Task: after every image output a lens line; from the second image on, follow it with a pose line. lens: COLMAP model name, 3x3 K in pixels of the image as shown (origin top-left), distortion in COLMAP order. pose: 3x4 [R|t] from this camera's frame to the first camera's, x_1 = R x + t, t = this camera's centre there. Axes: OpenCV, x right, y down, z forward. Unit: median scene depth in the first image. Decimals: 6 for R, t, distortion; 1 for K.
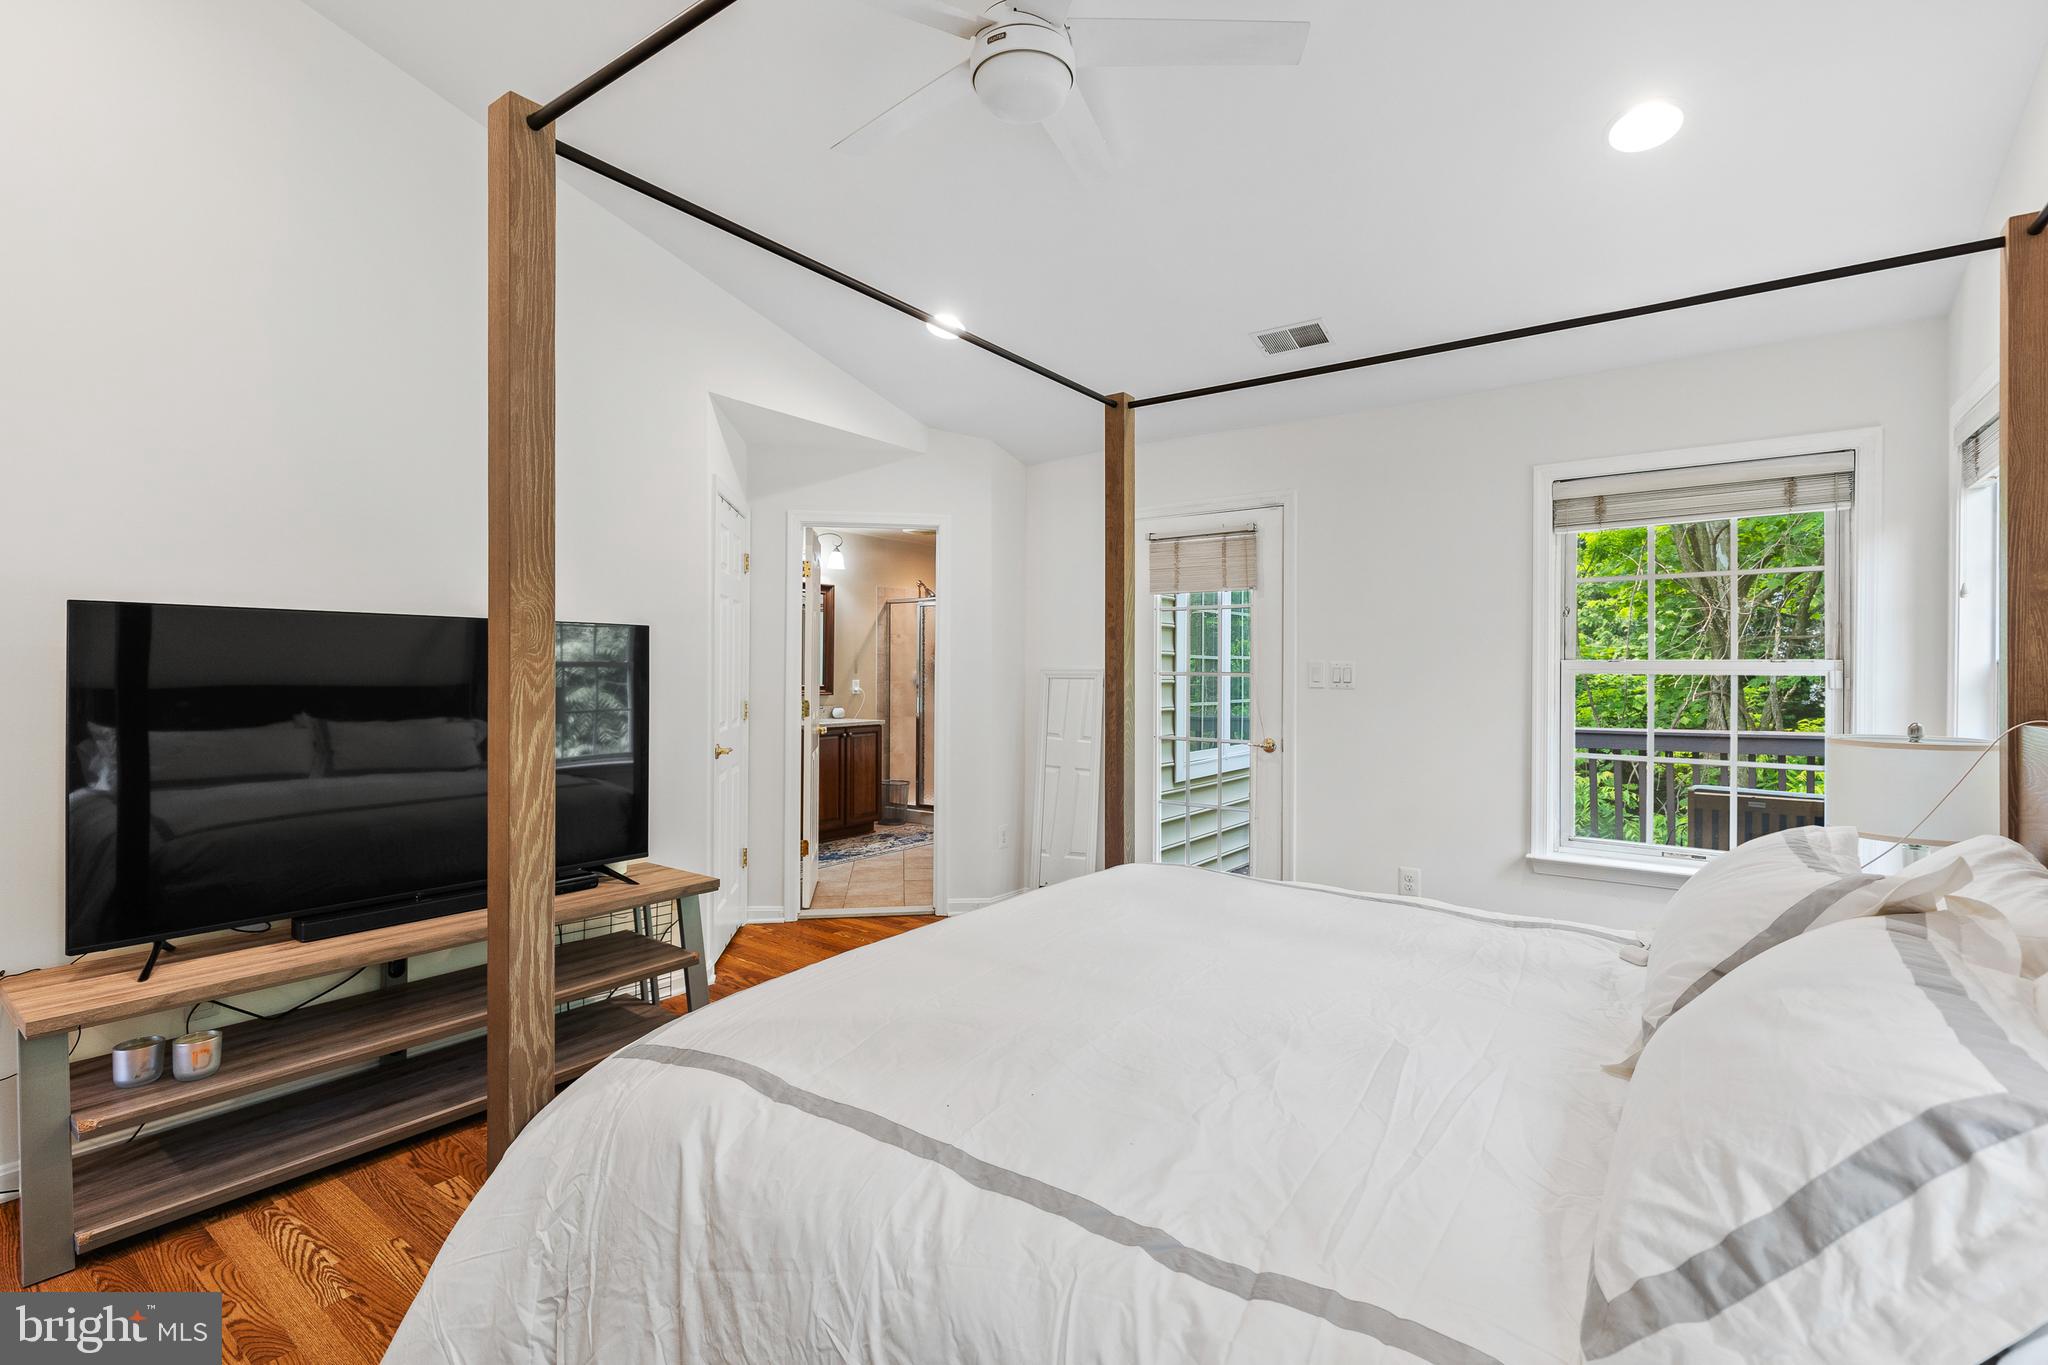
lens RADIAL K [[943.4, 0, 1032.4], [0, 943.4, 665.5], [0, 0, 1]] dist [0.014237, -0.002250]
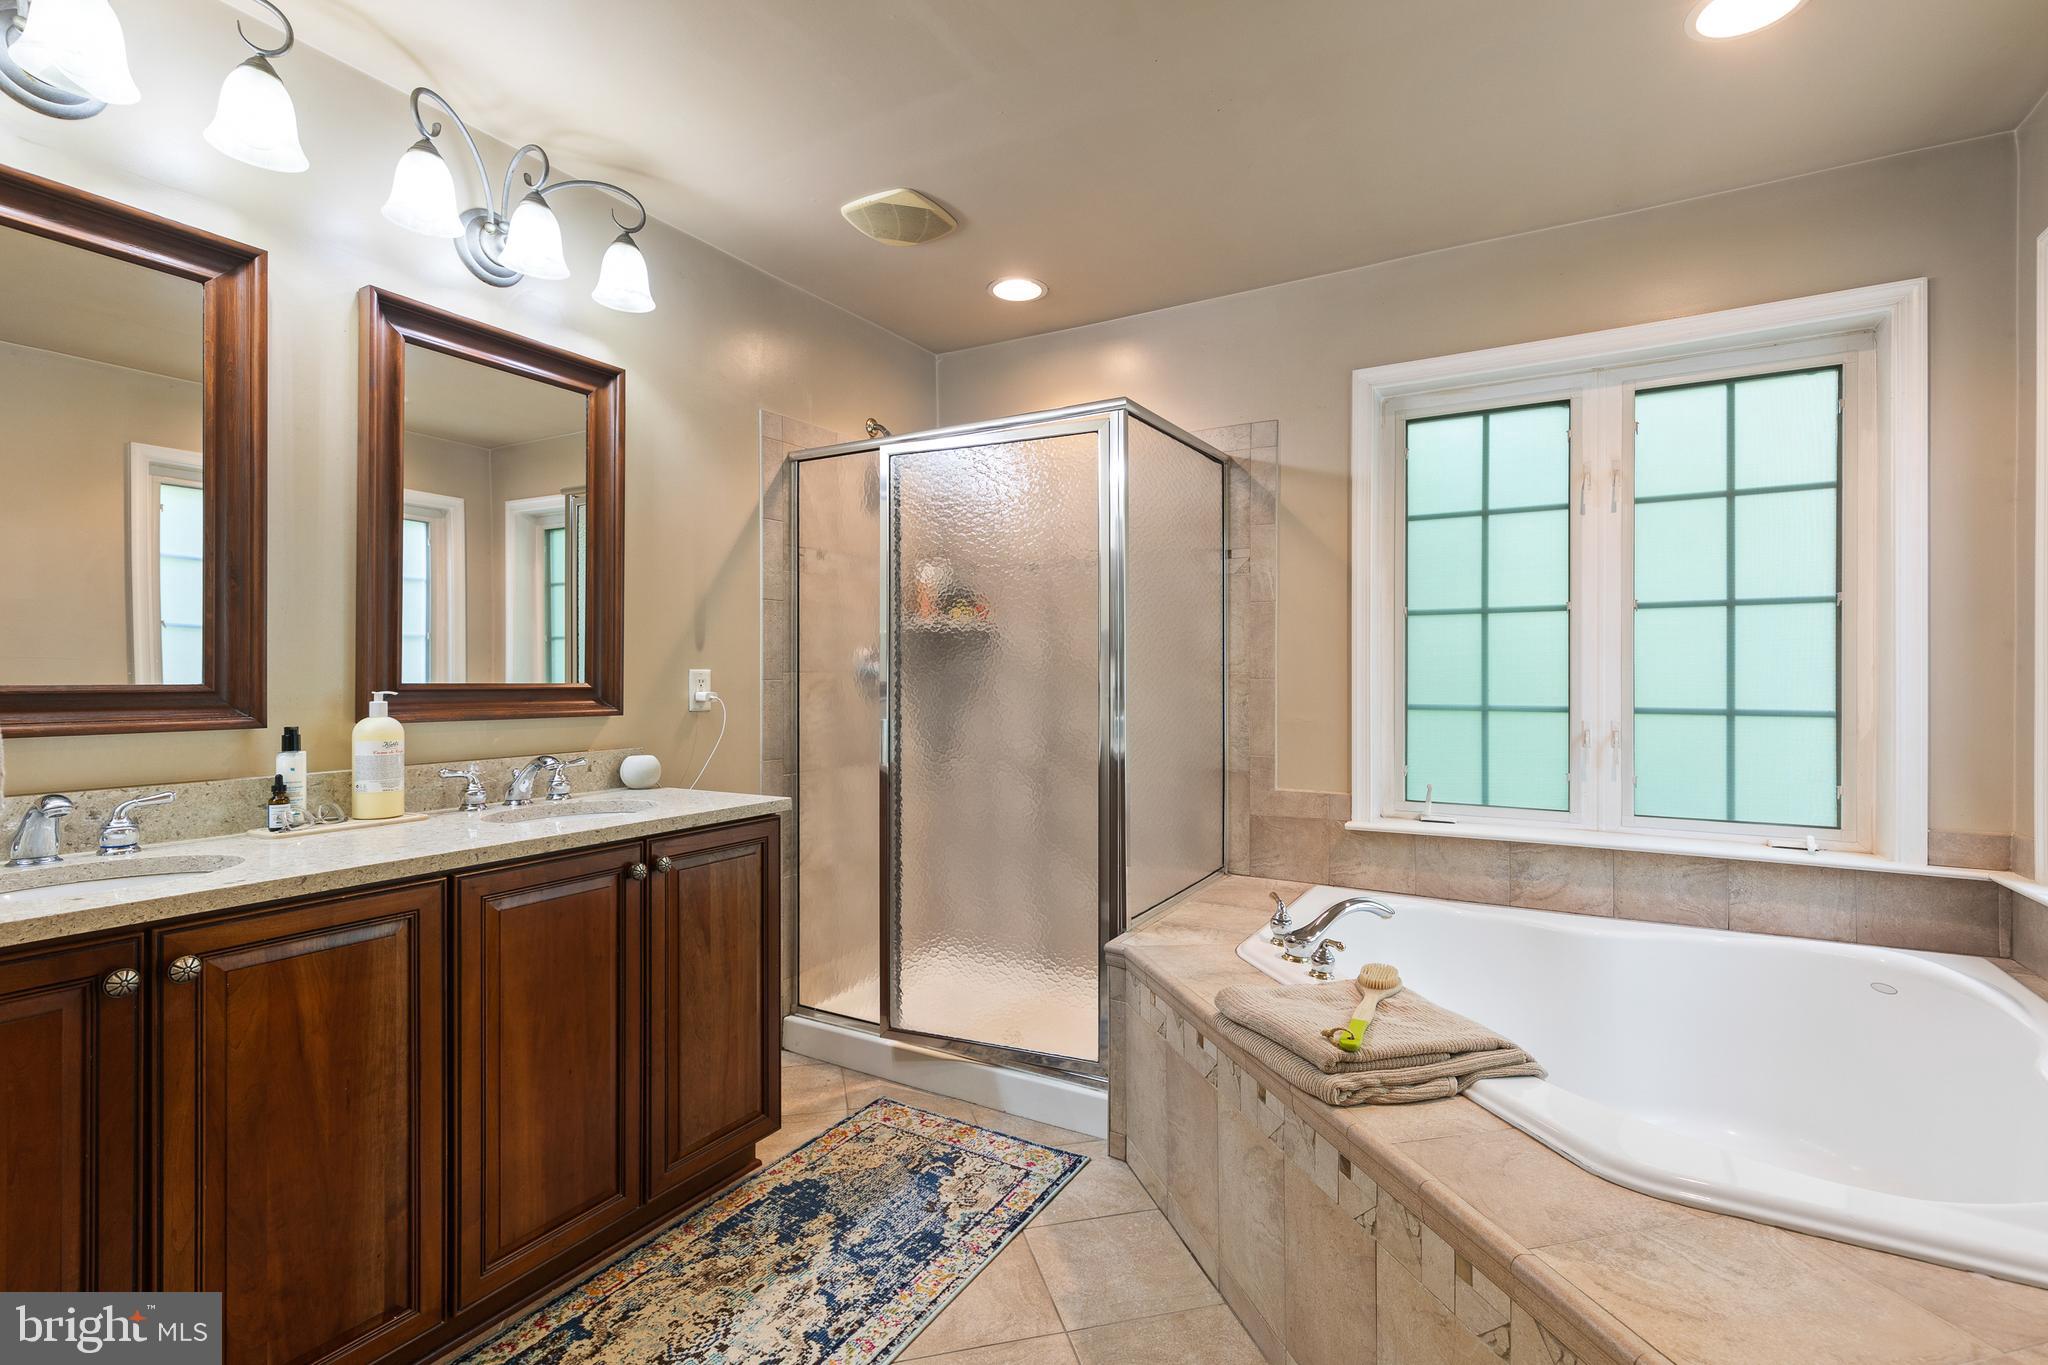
lens RADIAL K [[943.4, 0, 1023.8], [0, 943.4, 679.2], [0, 0, 1]] dist [0.014237, -0.002250]
pose [[0.994459, -0.002660, 0.105092, -0.105010], [0.001545, 0.999942, 0.010686, 0.015132], [-0.105114, -0.010464, 0.994405, 0.639996]]
